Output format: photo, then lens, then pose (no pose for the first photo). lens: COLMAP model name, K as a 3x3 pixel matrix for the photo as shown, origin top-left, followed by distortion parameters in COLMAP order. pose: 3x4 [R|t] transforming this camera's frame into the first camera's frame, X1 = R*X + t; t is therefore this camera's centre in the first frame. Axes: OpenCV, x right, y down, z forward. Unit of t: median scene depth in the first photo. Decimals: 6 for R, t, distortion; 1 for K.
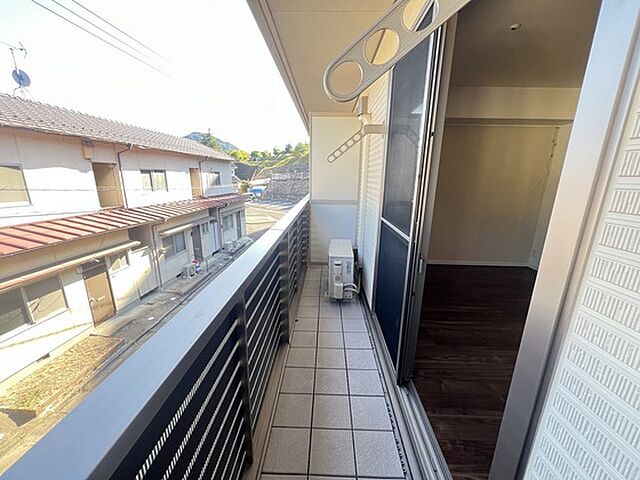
lens RADIAL K [[254.7, 0, 322.3], [0, 254.7, 240.5], [0, 0, 1]] dist [-0.000813, -0.000129]
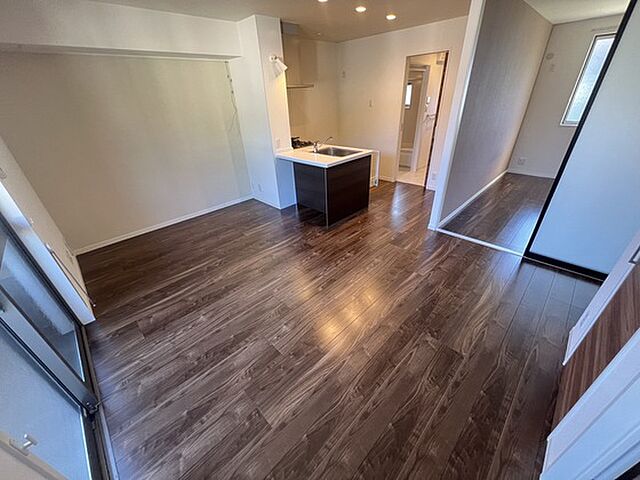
lens RADIAL K [[254.7, 0, 320.3], [0, 254.7, 241.3], [0, 0, 1]] dist [-0.000813, -0.000129]
pose [[0.685796, -0.401998, 0.606697, 0.257560], [0.229913, 0.910588, 0.343467, -0.050081], [-0.690524, -0.096061, 0.716902, -0.053283]]
